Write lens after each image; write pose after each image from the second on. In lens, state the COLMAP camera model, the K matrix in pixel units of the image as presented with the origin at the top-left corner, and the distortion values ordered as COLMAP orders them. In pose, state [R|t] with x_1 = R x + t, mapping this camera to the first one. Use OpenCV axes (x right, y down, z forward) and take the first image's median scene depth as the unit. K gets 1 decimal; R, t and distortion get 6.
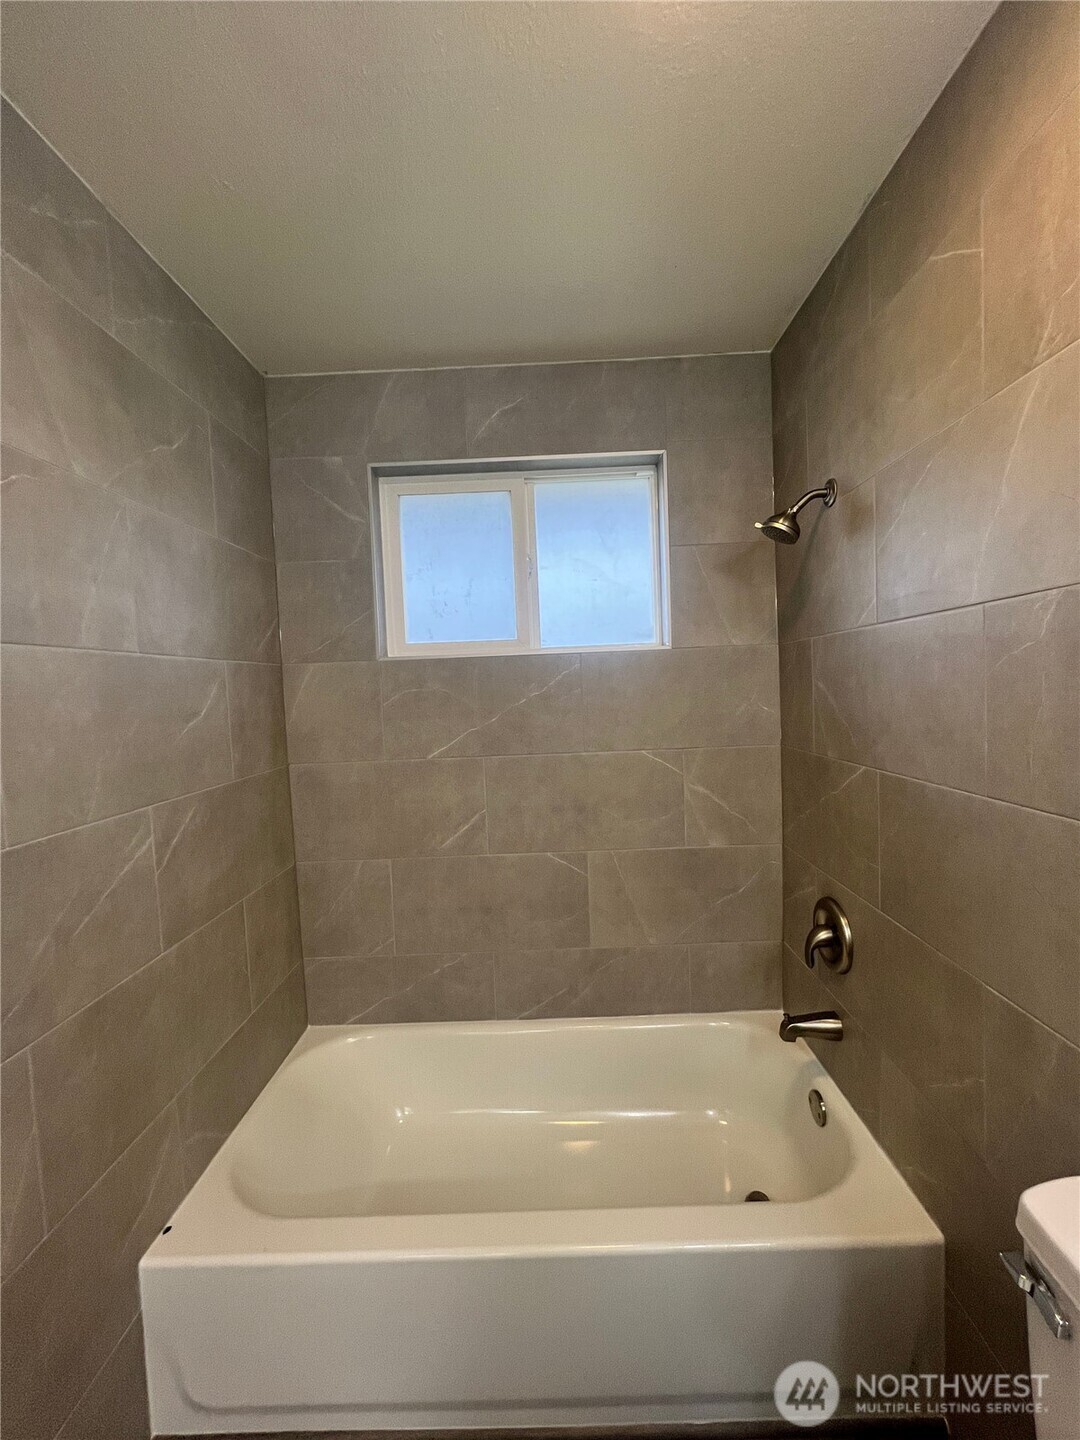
lens RADIAL K [[580.4, 0, 543.7], [0, 580.4, 719.0], [0, 0, 1]] dist [-0.003928, -0.000519]
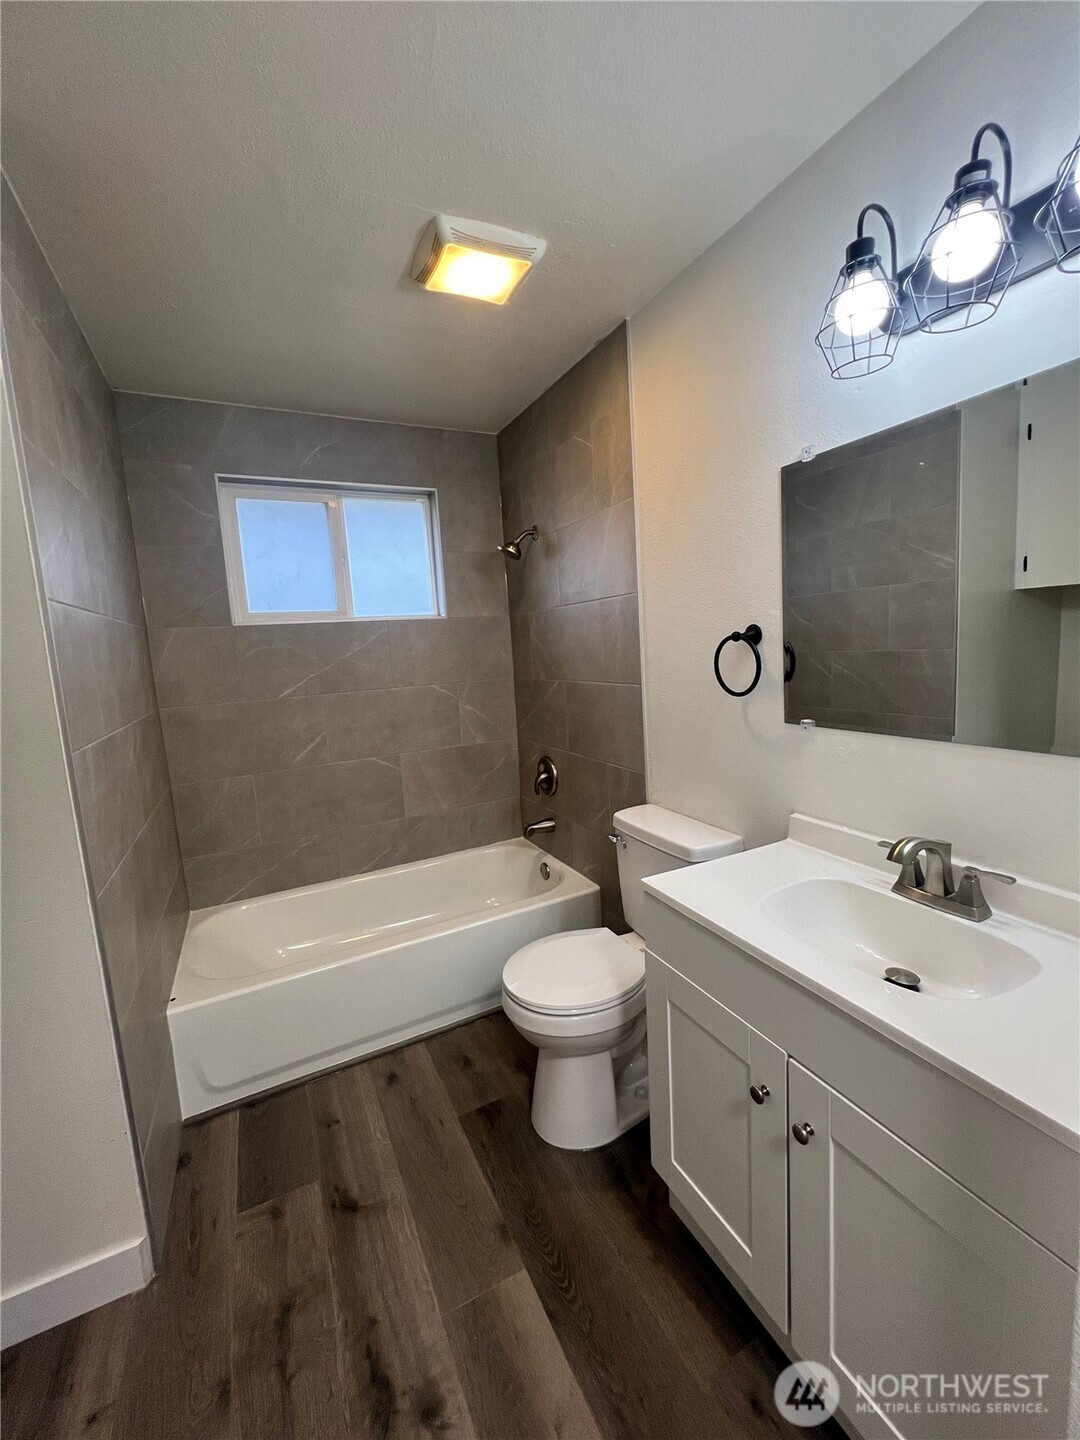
lens RADIAL K [[574.9, 0, 539.0], [0, 574.9, 716.4], [0, 0, 1]] dist [-0.003520, 0.001054]
pose [[0.889498, -0.068905, 0.451713, -0.275366], [0.047650, 0.997163, 0.058277, 0.063537], [-0.454447, -0.030313, 0.890258, -0.495756]]
